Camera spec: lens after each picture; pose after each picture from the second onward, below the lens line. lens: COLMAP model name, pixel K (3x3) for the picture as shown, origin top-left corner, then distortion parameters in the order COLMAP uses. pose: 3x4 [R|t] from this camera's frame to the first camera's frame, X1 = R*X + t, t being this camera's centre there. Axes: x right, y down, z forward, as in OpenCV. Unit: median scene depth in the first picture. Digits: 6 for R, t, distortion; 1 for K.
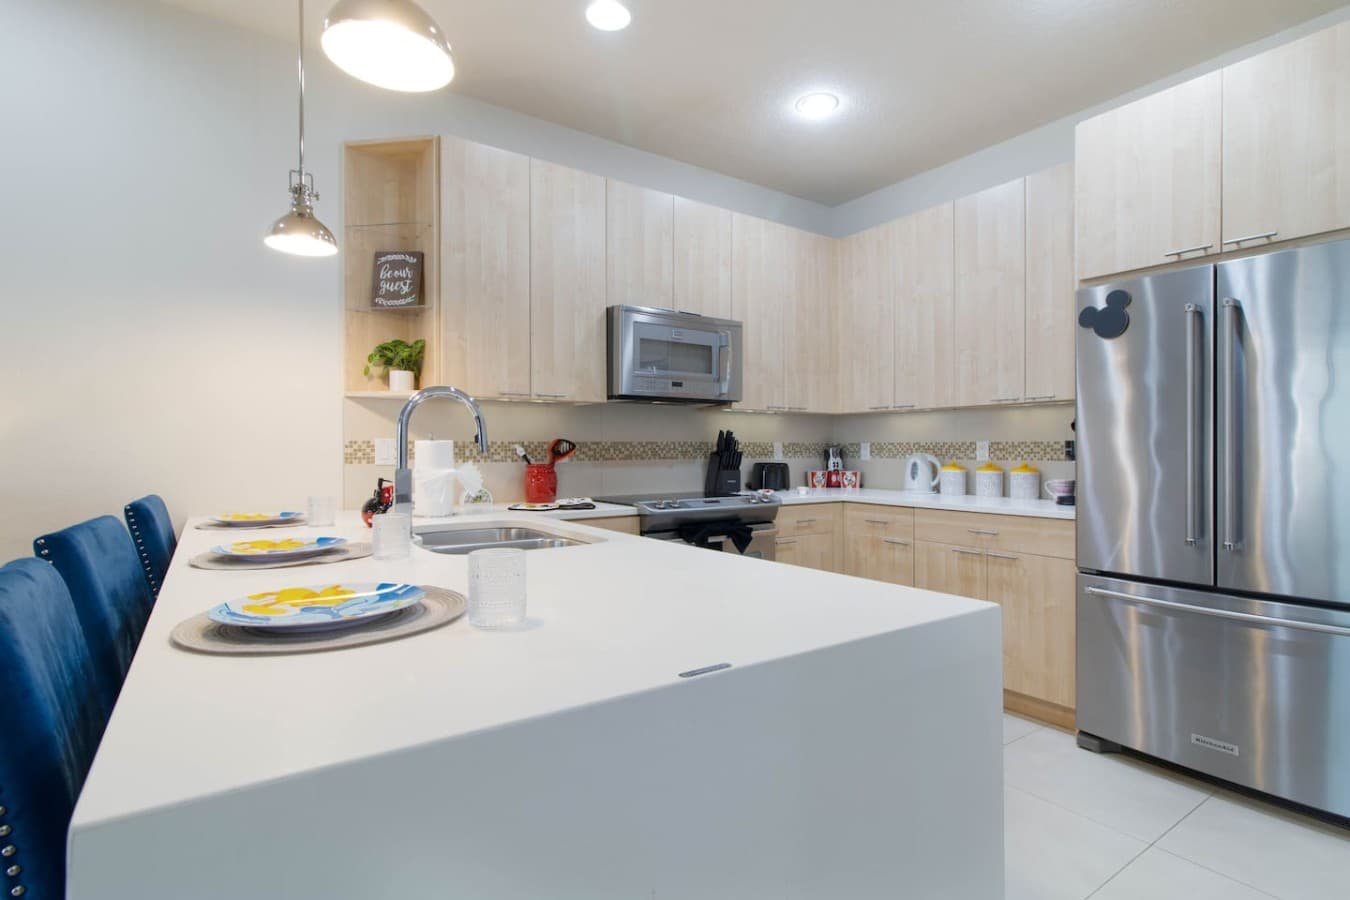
lens RADIAL K [[668.0, 0, 682.8], [0, 668.0, 449.9], [0, 0, 1]] dist [-0.001639, 0.000436]
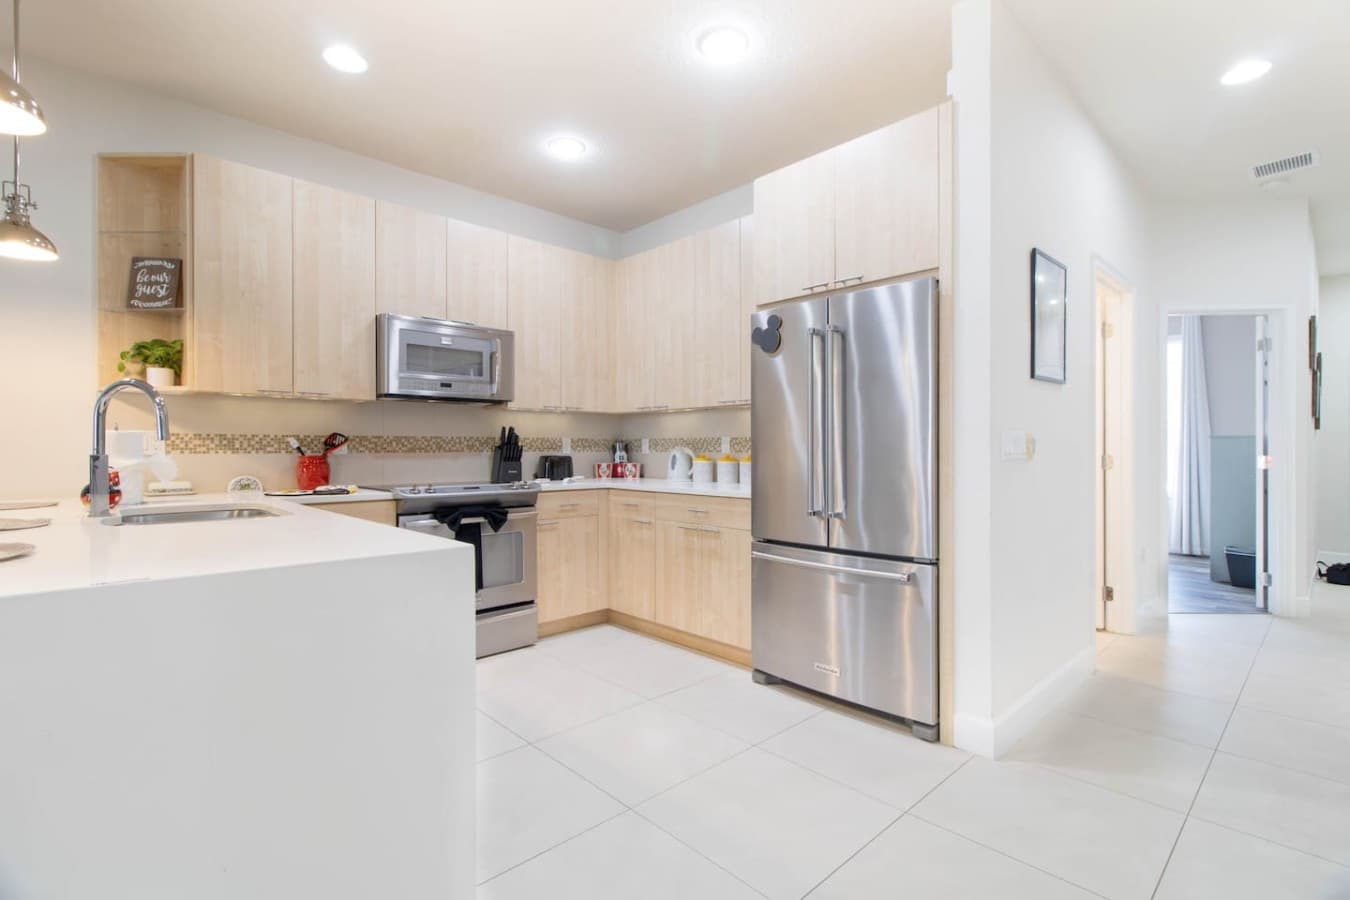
lens RADIAL K [[632.2, 0, 678.6], [0, 632.2, 447.2], [0, 0, 1]] dist [0.002888, 0.000795]
pose [[0.989761, 0.001572, 0.142726, 0.231426], [-0.000972, 0.999990, -0.004274, 0.011534], [-0.142731, 0.004092, 0.989753, -0.117314]]
